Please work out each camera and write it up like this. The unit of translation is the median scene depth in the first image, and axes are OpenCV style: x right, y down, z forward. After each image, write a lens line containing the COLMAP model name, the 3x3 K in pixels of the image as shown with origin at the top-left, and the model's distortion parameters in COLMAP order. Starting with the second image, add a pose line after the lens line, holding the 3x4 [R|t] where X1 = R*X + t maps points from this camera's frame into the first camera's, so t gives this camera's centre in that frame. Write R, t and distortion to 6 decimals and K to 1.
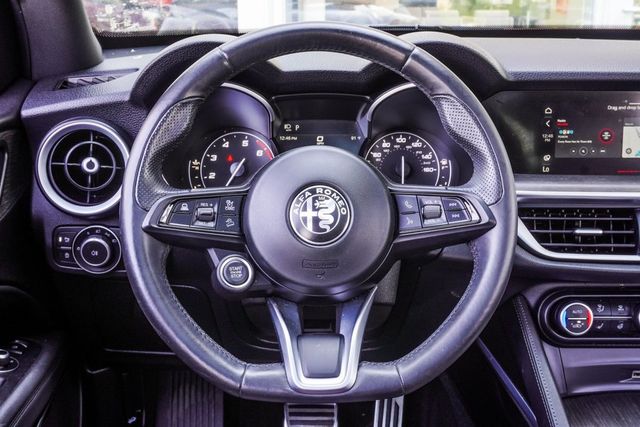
lens RADIAL K [[676.4, 0, 320.0], [0, 676.4, 213.5], [0, 0, 1]] dist [0.002340, 0.000178]
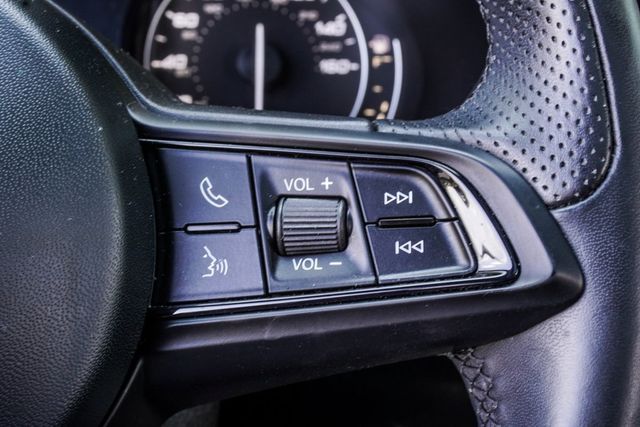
lens RADIAL K [[1127.2, 0, 320.0], [0, 1127.2, 213.5], [0, 0, 1]] dist [-0.021273, -0.060407]
pose [[0.993239, 0.011169, 0.115546, 0.122721], [-0.016621, 0.998788, 0.046333, -0.024952], [-0.114889, -0.047940, 0.992221, 0.607473]]
